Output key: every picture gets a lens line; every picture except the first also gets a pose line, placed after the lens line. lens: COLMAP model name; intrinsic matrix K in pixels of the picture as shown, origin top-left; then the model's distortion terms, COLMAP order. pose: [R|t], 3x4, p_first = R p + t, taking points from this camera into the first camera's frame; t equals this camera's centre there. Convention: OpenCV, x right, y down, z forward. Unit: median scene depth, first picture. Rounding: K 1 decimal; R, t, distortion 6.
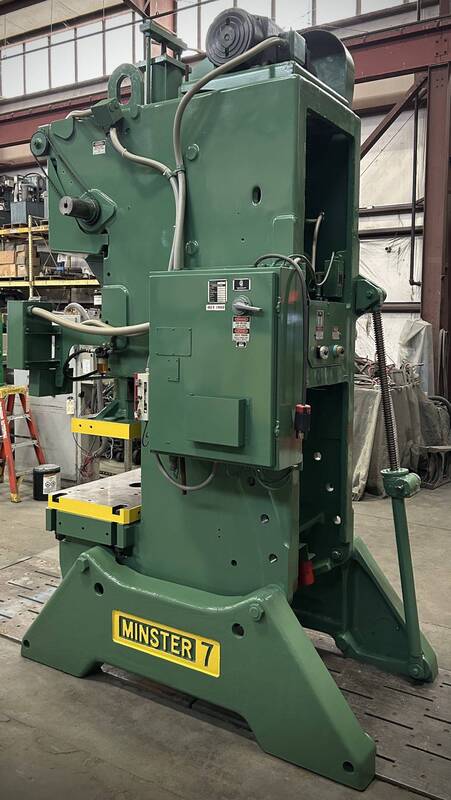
lens RADIAL K [[683.6, 0, 227.4], [0, 683.6, 374.3], [0, 0, 1]] dist [0.002548, 0.011365]
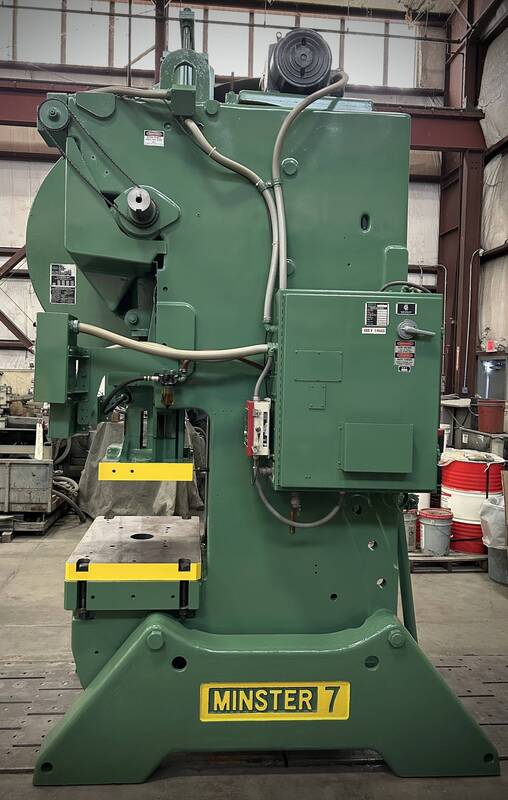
lens RADIAL K [[613.4, 0, 254.0], [0, 613.4, 400.0], [0, 0, 1]] dist [0.004680, -0.004696]
pose [[0.804414, -0.014460, 0.593893, -0.593088], [0.030355, 0.999398, -0.016782, 0.008438], [-0.593293, 0.031527, 0.804369, 0.358267]]
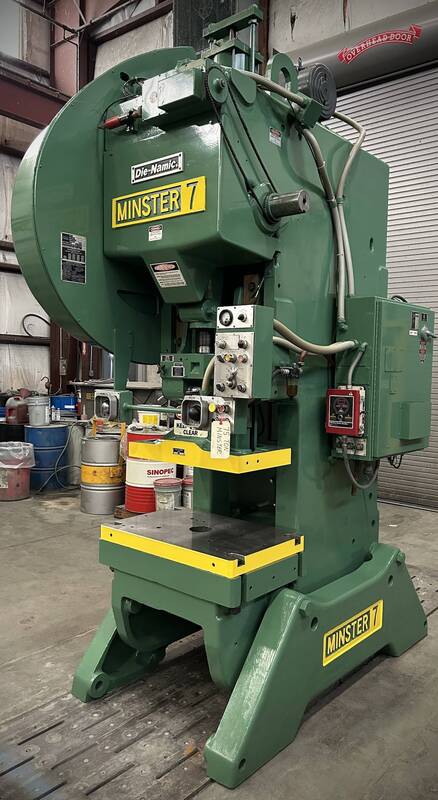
lens RADIAL K [[616.7, 0, 217.8], [0, 616.7, 418.0], [0, 0, 1]] dist [-0.000560, -0.000814]
pose [[0.141287, -0.089273, 0.985935, -1.090982], [0.061442, 0.994796, 0.081271, -0.048486], [-0.988060, 0.049095, 0.146037, 1.064219]]
